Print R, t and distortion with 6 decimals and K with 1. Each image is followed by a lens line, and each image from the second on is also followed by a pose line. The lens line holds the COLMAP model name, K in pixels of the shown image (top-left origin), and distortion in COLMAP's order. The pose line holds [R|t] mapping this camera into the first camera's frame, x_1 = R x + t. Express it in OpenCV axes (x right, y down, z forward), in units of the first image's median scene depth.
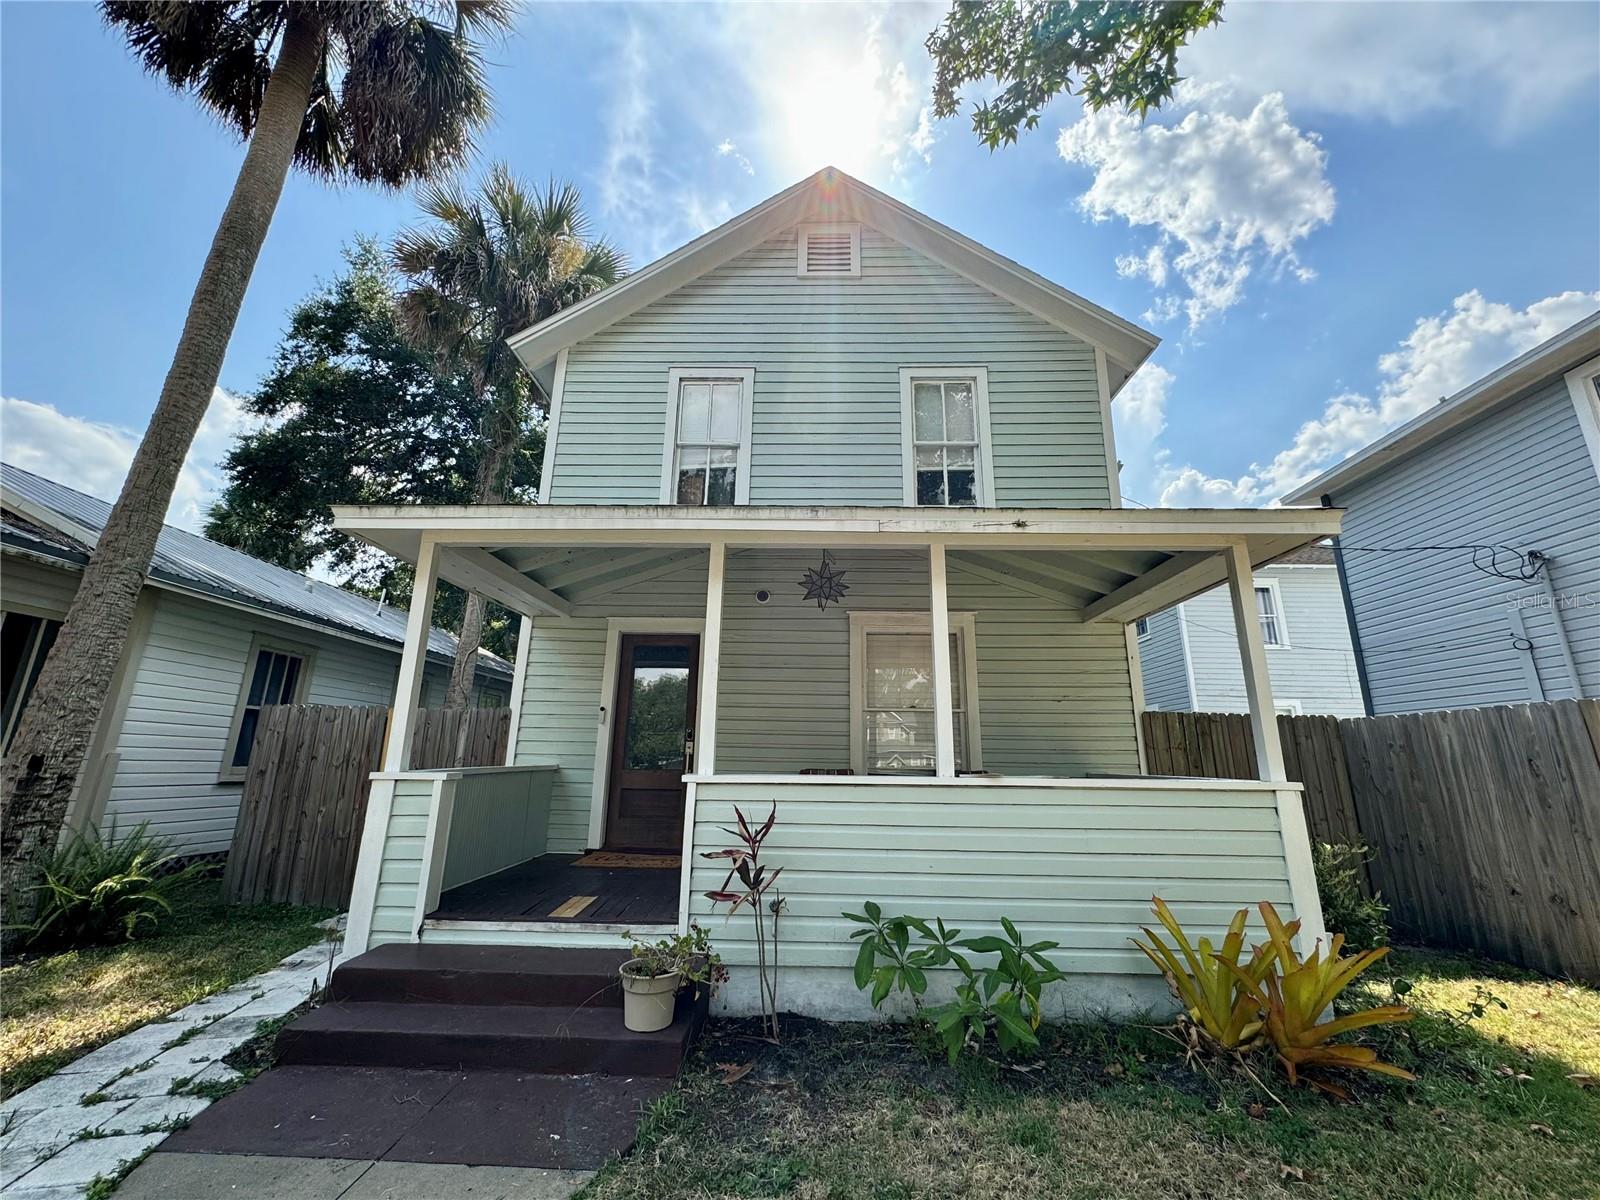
lens RADIAL K [[638.8, 0, 800.0], [0, 638.8, 600.0], [0, 0, 1]] dist [-0.002290, 0.000718]
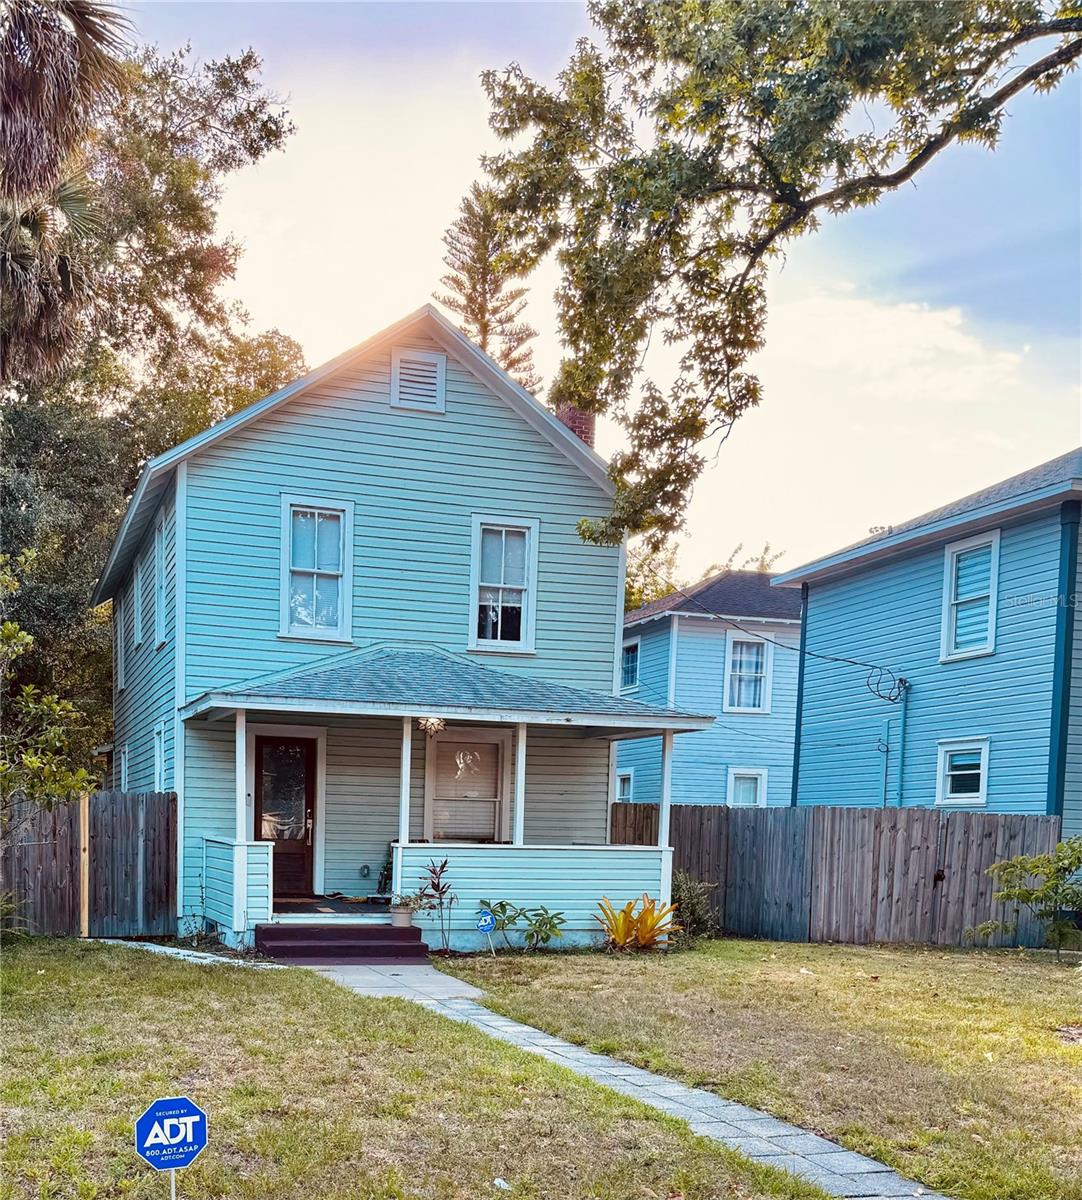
lens RADIAL K [[1290.2, 0, 402.0], [0, 1290.2, 927.6], [0, 0, 1]] dist [0.189968, -0.371996]
pose [[0.949012, -0.017568, 0.314749, -0.899330], [-0.086347, 0.945774, 0.313138, -0.460993], [-0.303182, -0.324349, 0.896035, -1.680042]]
